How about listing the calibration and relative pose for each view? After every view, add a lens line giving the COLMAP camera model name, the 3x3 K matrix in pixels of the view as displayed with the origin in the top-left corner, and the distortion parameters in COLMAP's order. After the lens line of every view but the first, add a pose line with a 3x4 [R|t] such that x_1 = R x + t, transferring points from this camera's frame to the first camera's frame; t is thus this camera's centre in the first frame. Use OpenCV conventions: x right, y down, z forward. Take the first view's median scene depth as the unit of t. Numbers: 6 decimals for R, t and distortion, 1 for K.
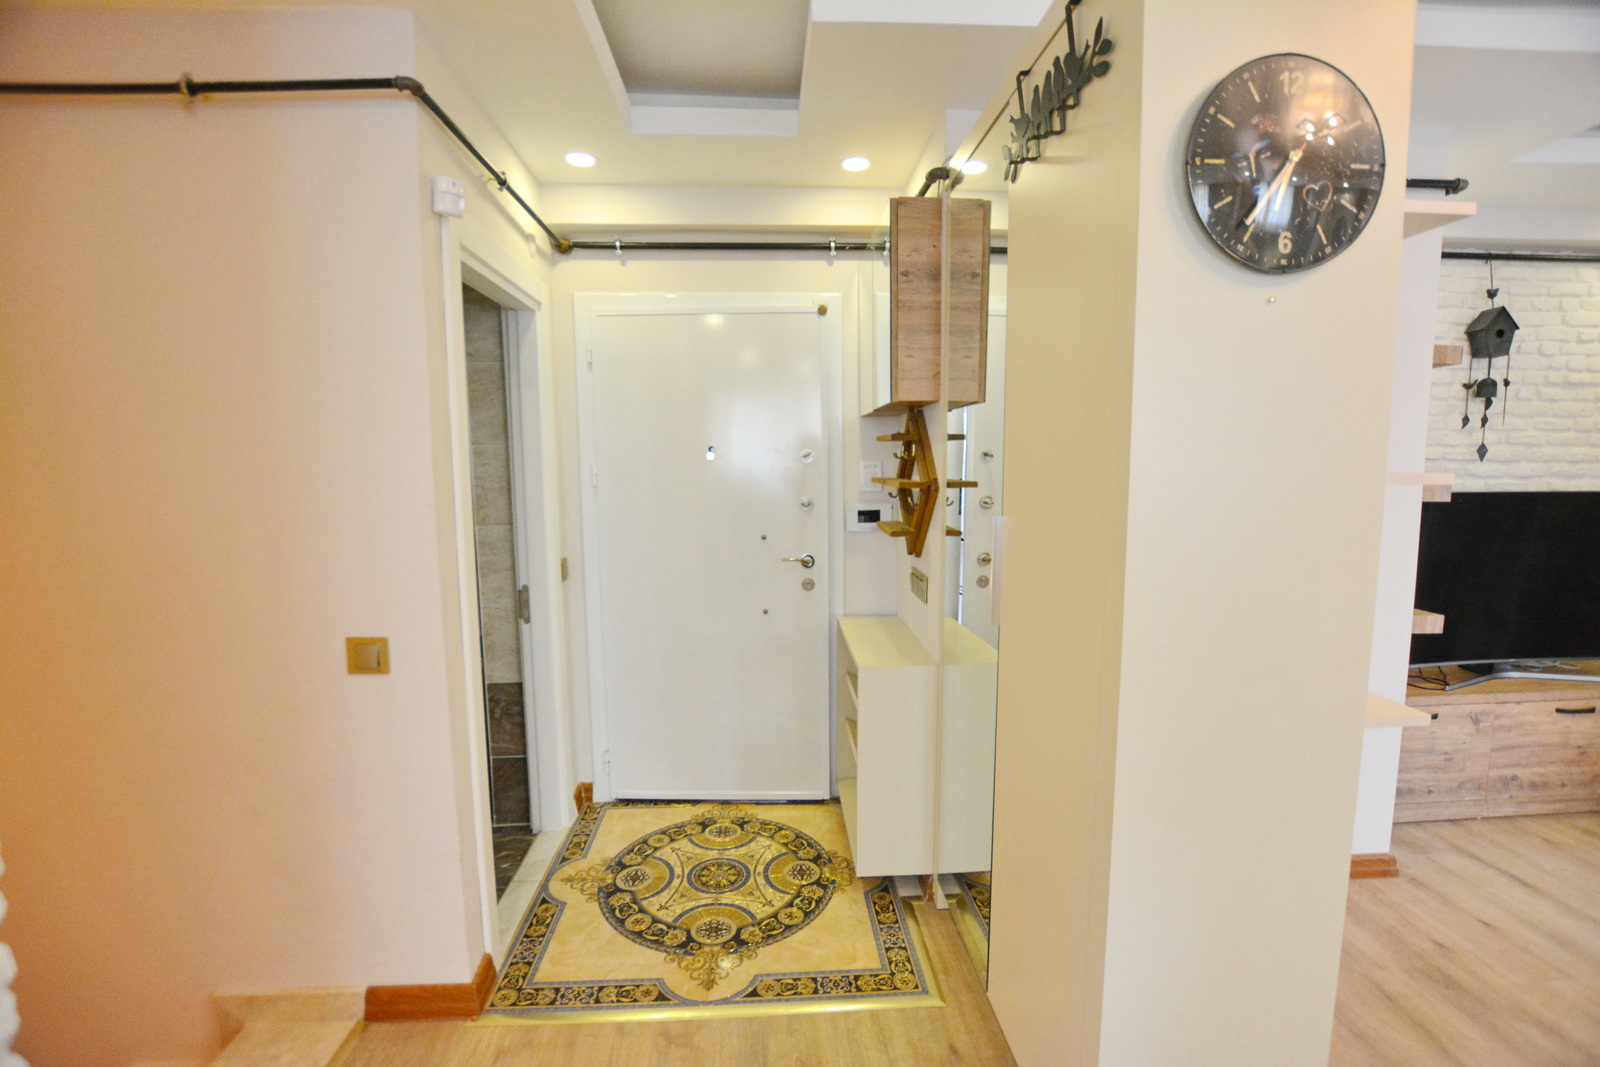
lens RADIAL K [[706.4, 0, 801.5], [0, 706.4, 537.3], [0, 0, 1]] dist [-0.029558, 0.001129]
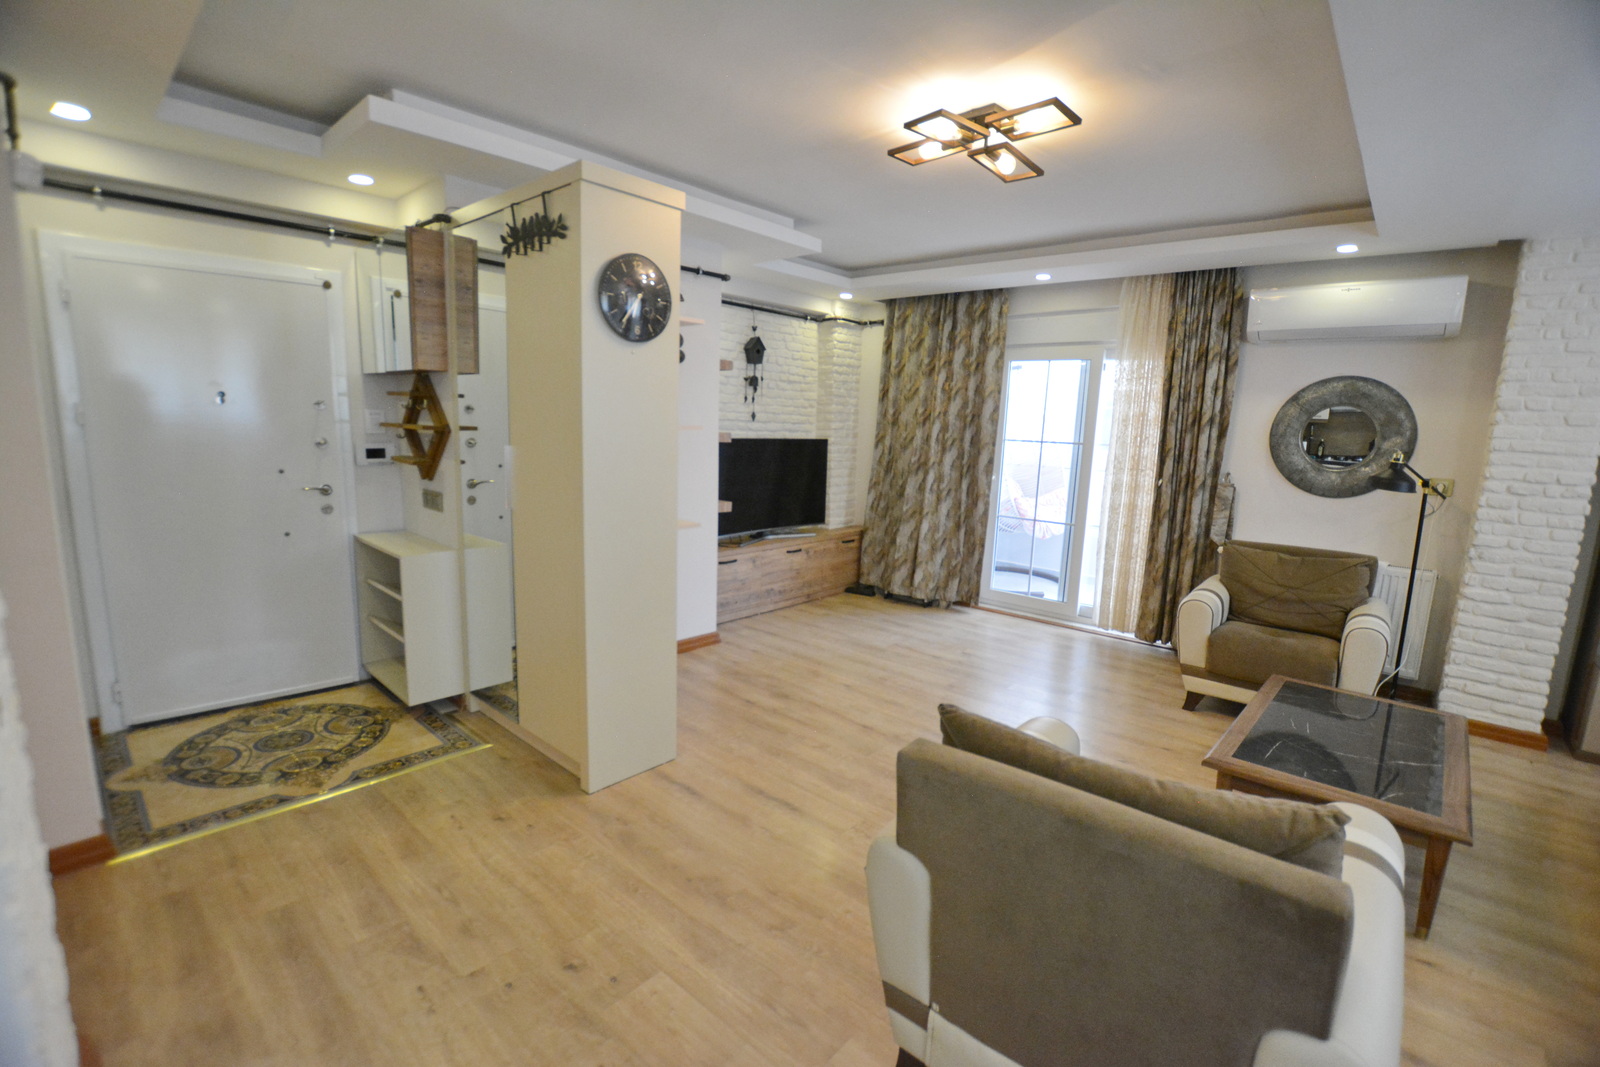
lens RADIAL K [[706.4, 0, 801.5], [0, 706.4, 537.3], [0, 0, 1]] dist [-0.029558, 0.001129]
pose [[0.711556, -0.083642, 0.697633, -0.283943], [0.035548, 0.995903, 0.083145, 0.049543], [-0.701729, -0.034363, 0.711615, -0.496781]]
